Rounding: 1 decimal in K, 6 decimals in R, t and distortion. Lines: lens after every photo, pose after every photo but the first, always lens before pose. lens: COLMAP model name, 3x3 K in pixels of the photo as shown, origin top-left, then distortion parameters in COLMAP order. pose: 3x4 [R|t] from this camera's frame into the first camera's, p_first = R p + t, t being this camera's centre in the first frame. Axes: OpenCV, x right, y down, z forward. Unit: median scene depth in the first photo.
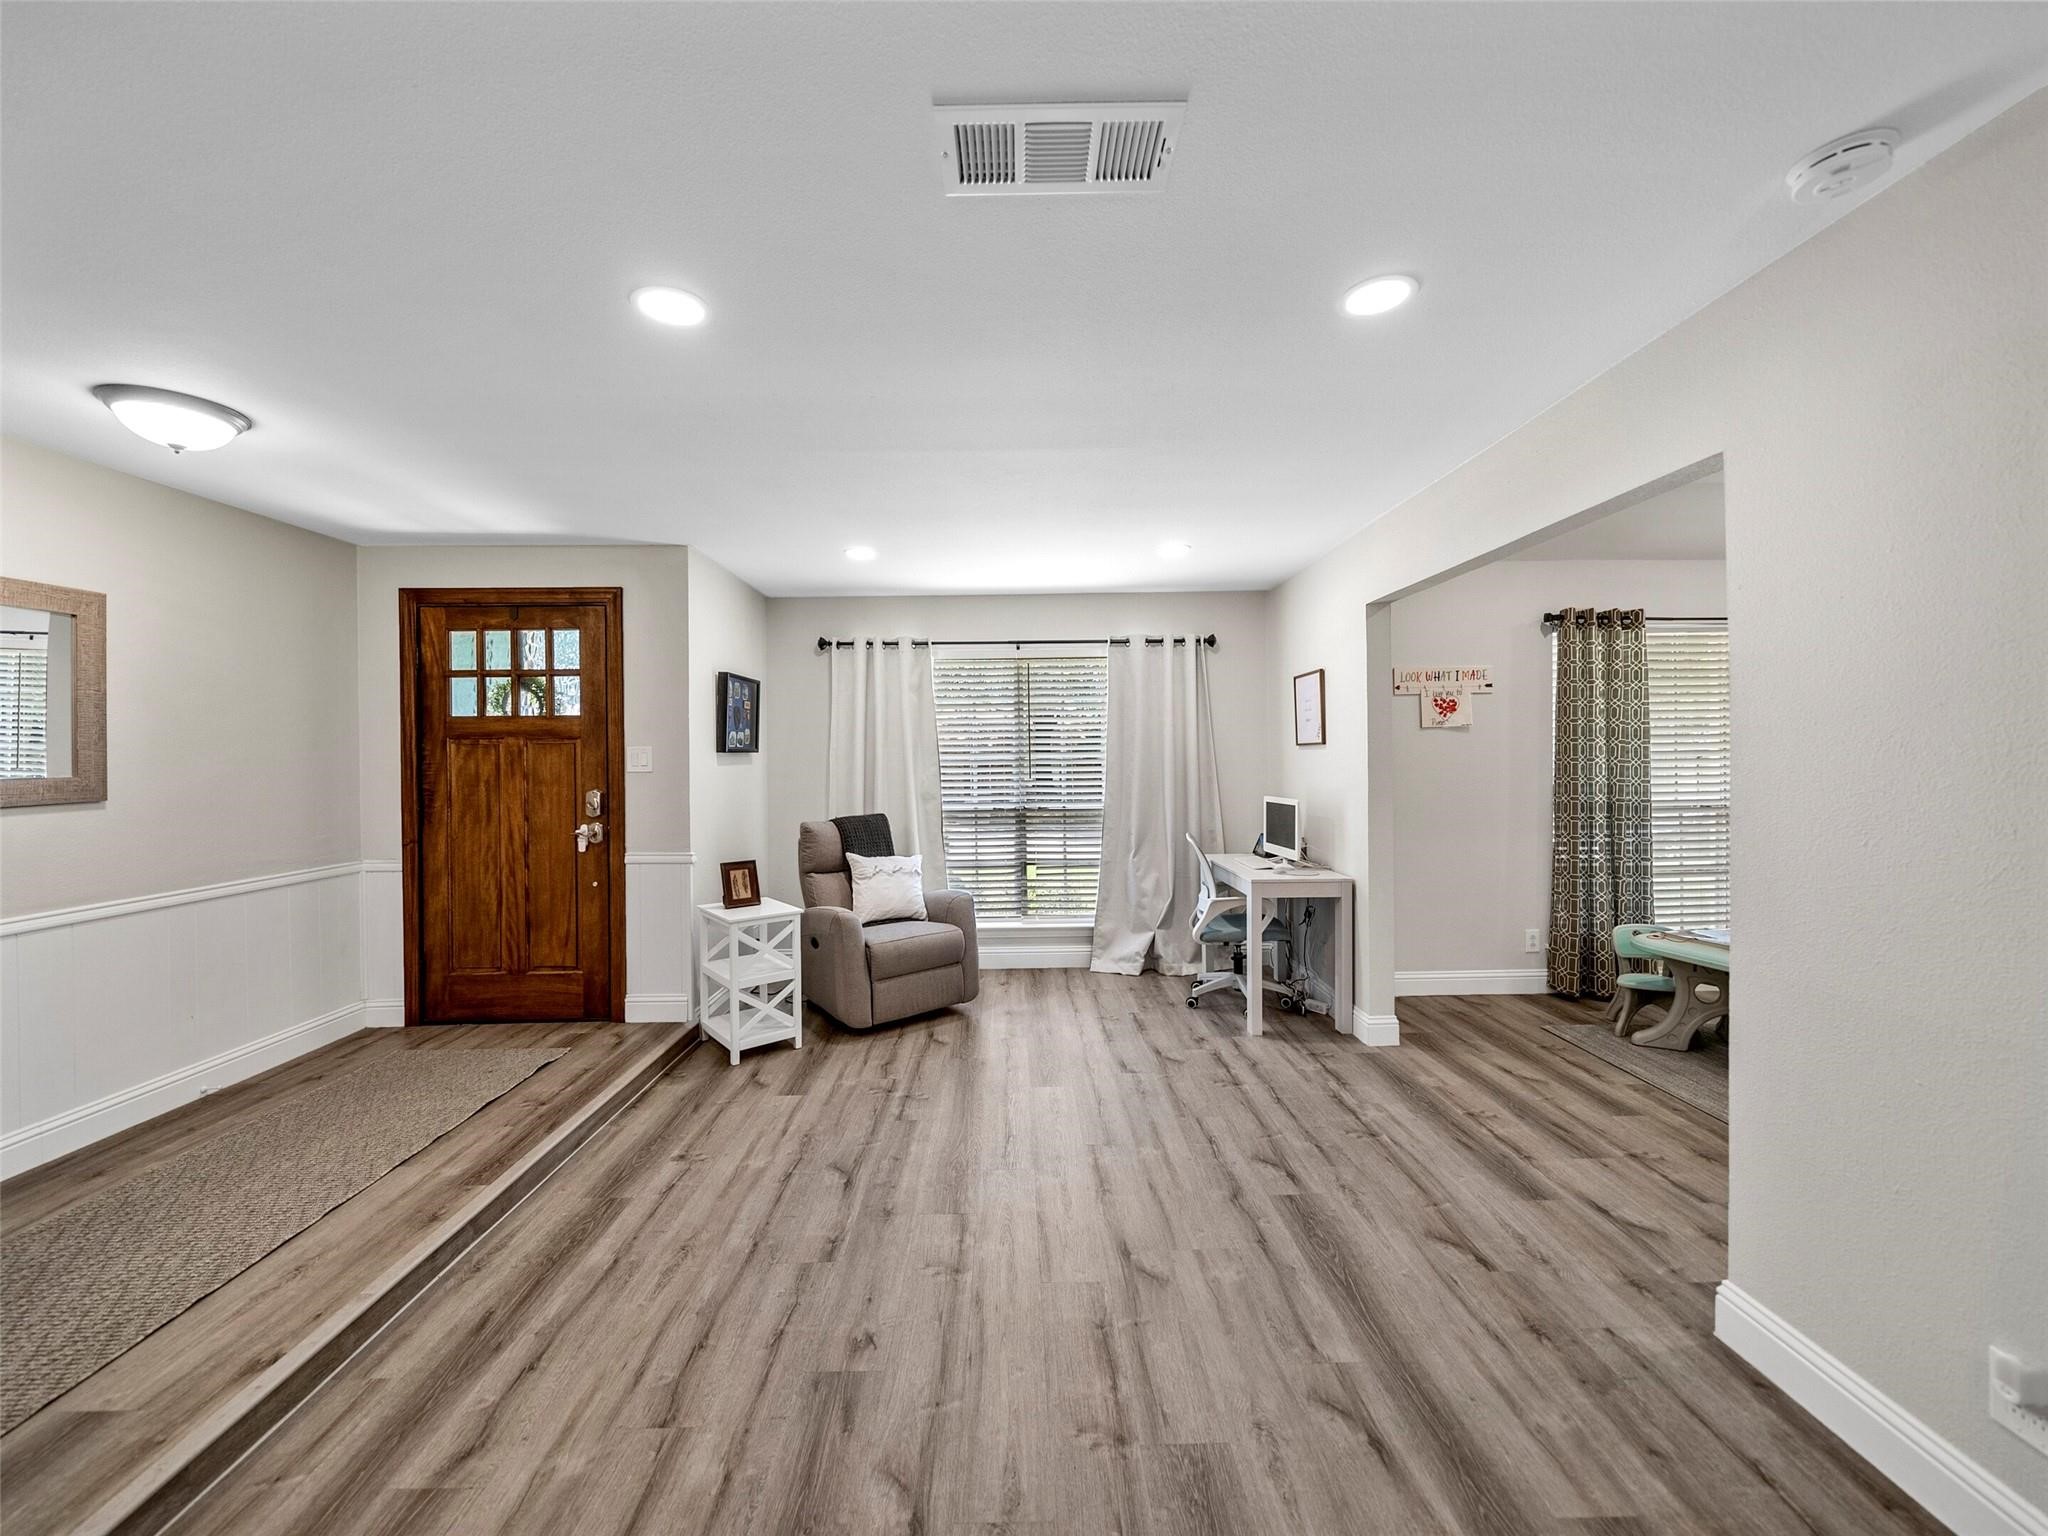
lens RADIAL K [[791.4, 0, 1019.7], [0, 791.4, 764.8], [0, 0, 1]] dist [-0.006784, -0.000379]
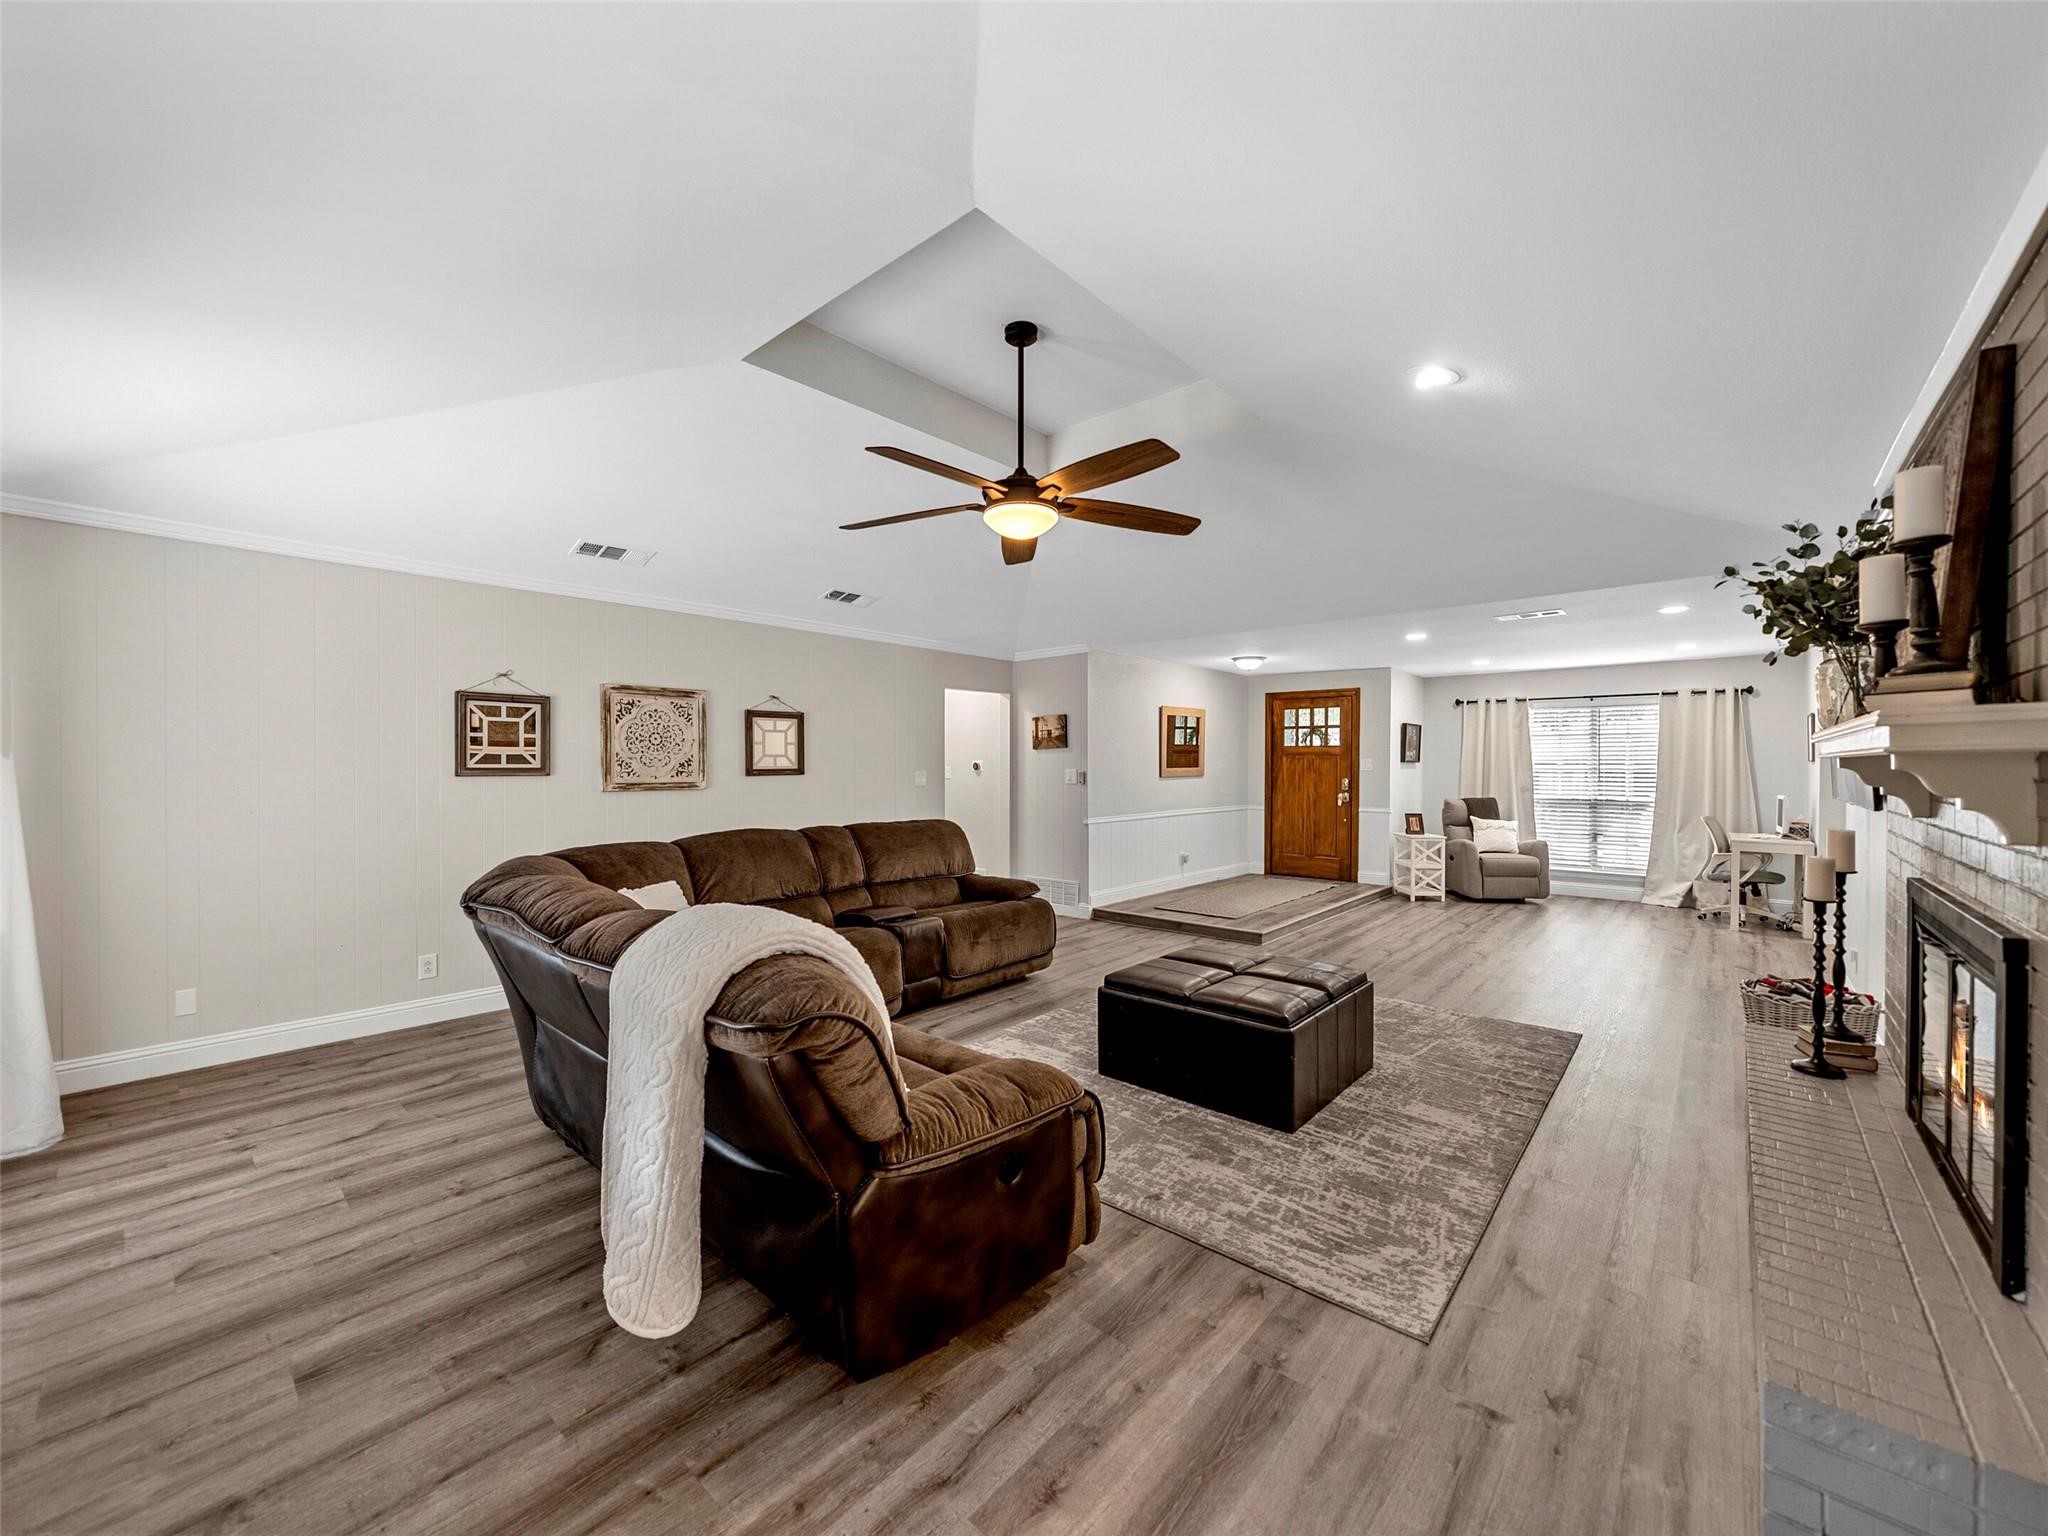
lens RADIAL K [[791.4, 0, 1019.7], [0, 791.4, 764.8], [0, 0, 1]] dist [-0.006784, -0.000379]
pose [[0.739385, 0.013521, -0.673147, 0.289632], [-0.019175, 0.999816, -0.000980, 0.012848], [0.673010, 0.013632, 0.739508, -1.286406]]
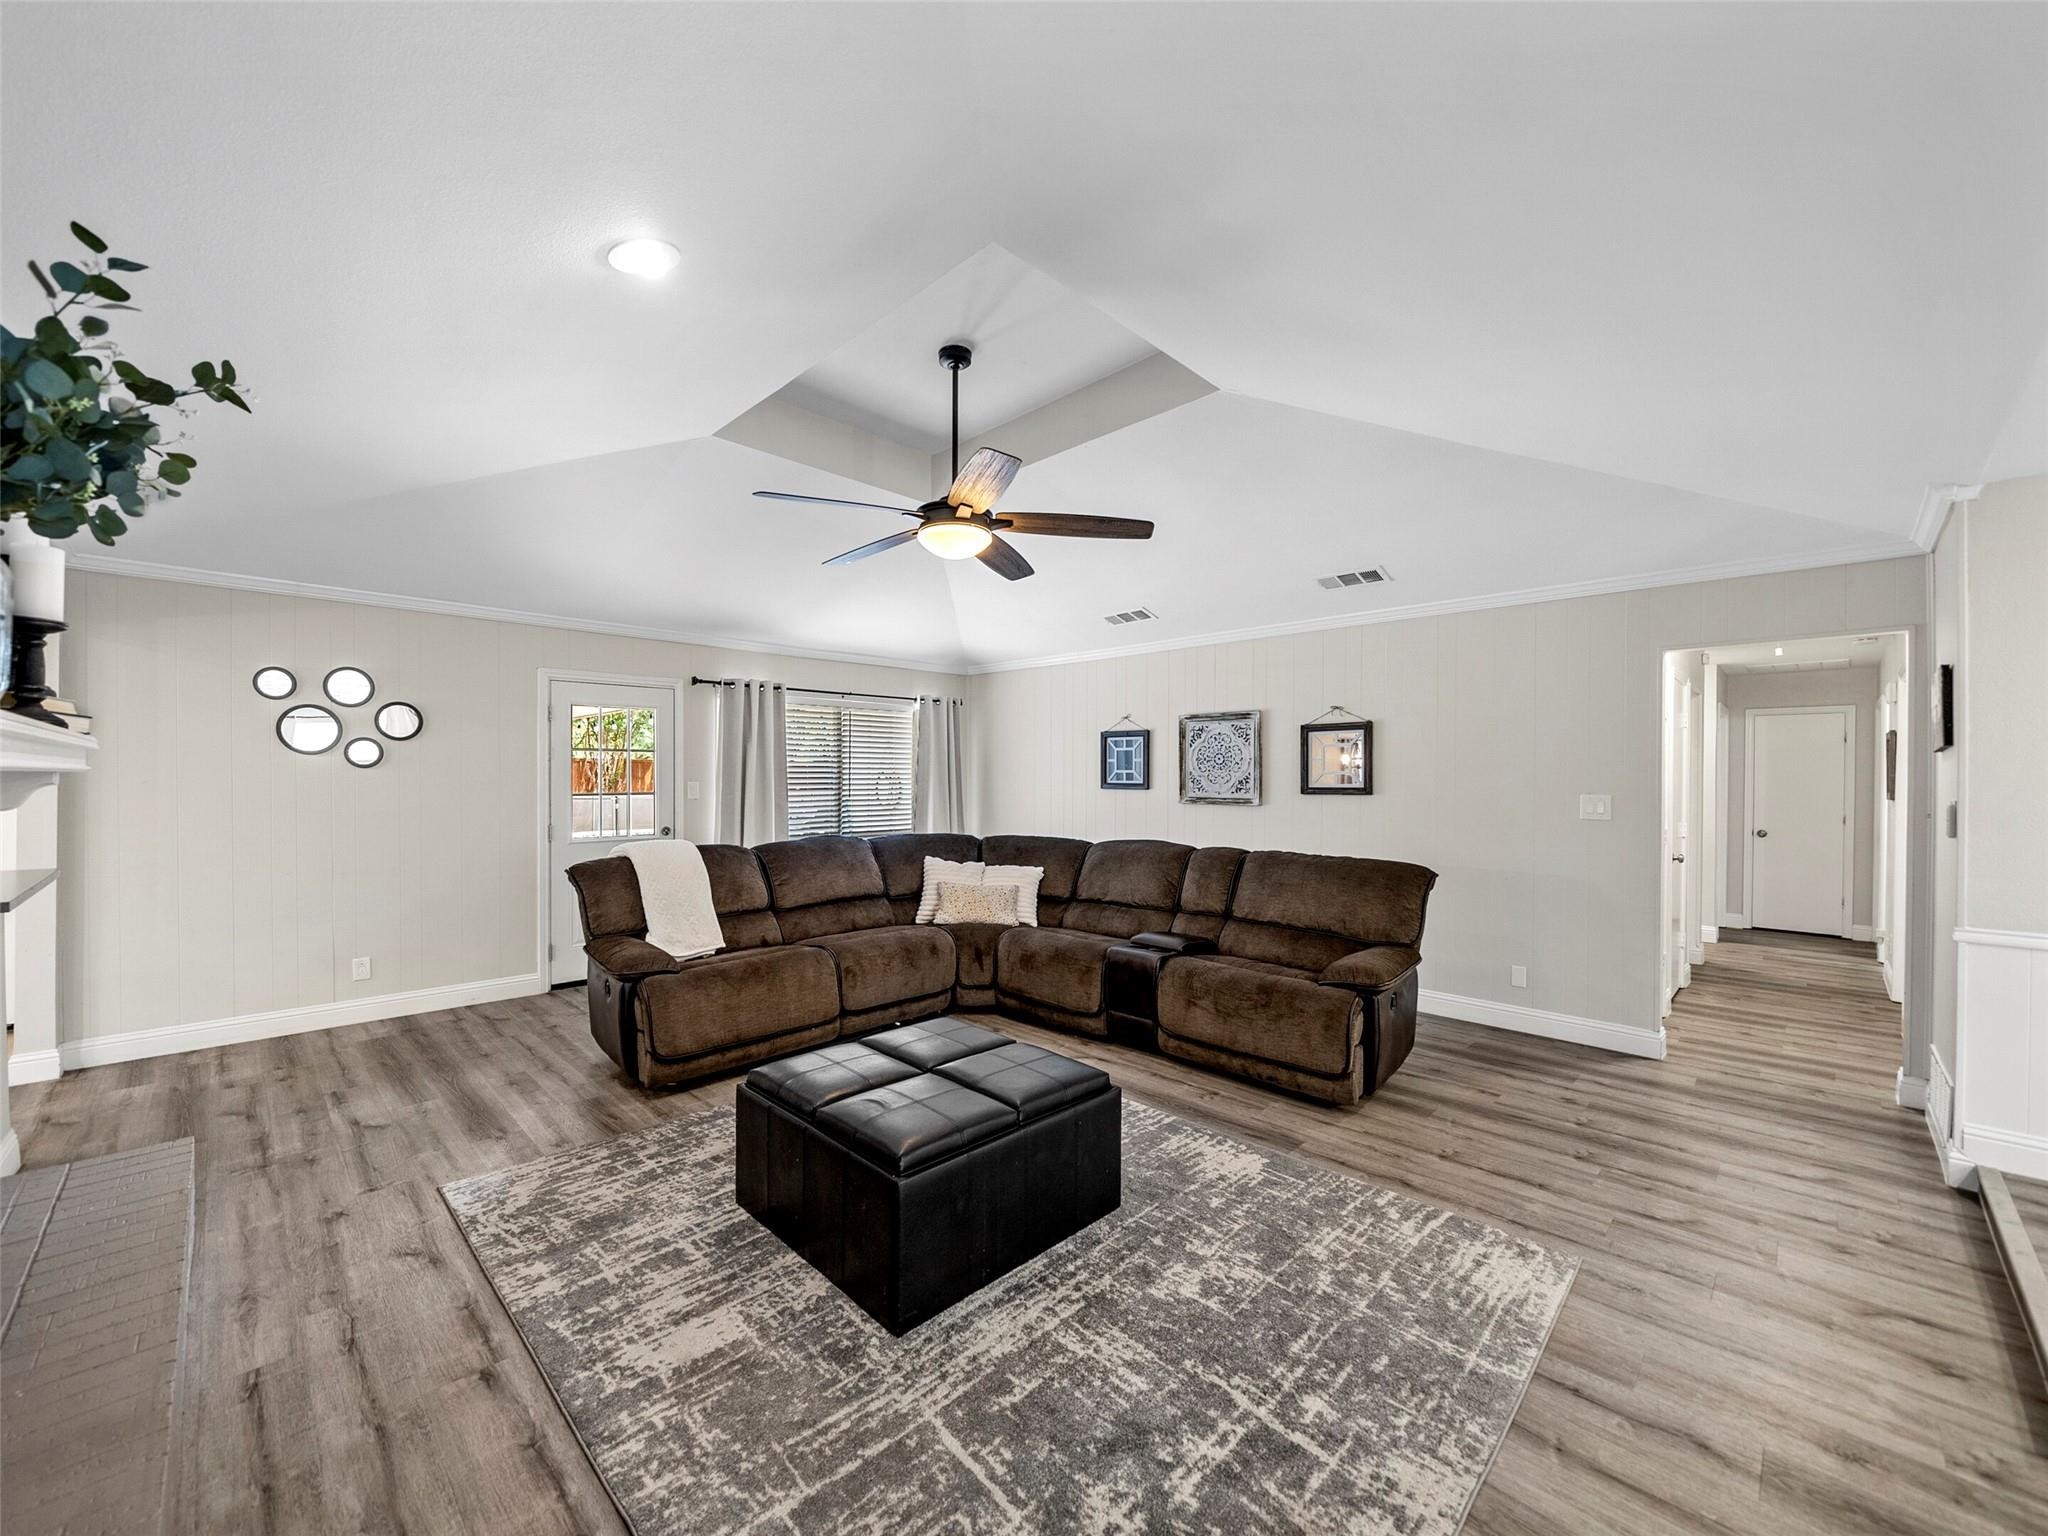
lens RADIAL K [[804.2, 0, 1021.1], [0, 804.2, 774.6], [0, 0, 1]] dist [-0.007867, 0.000067]
pose [[-0.711393, 0.006760, -0.702762, 0.280107], [-0.005945, 0.999860, 0.015636, -0.011549], [0.702769, 0.015301, -0.711254, 0.085599]]
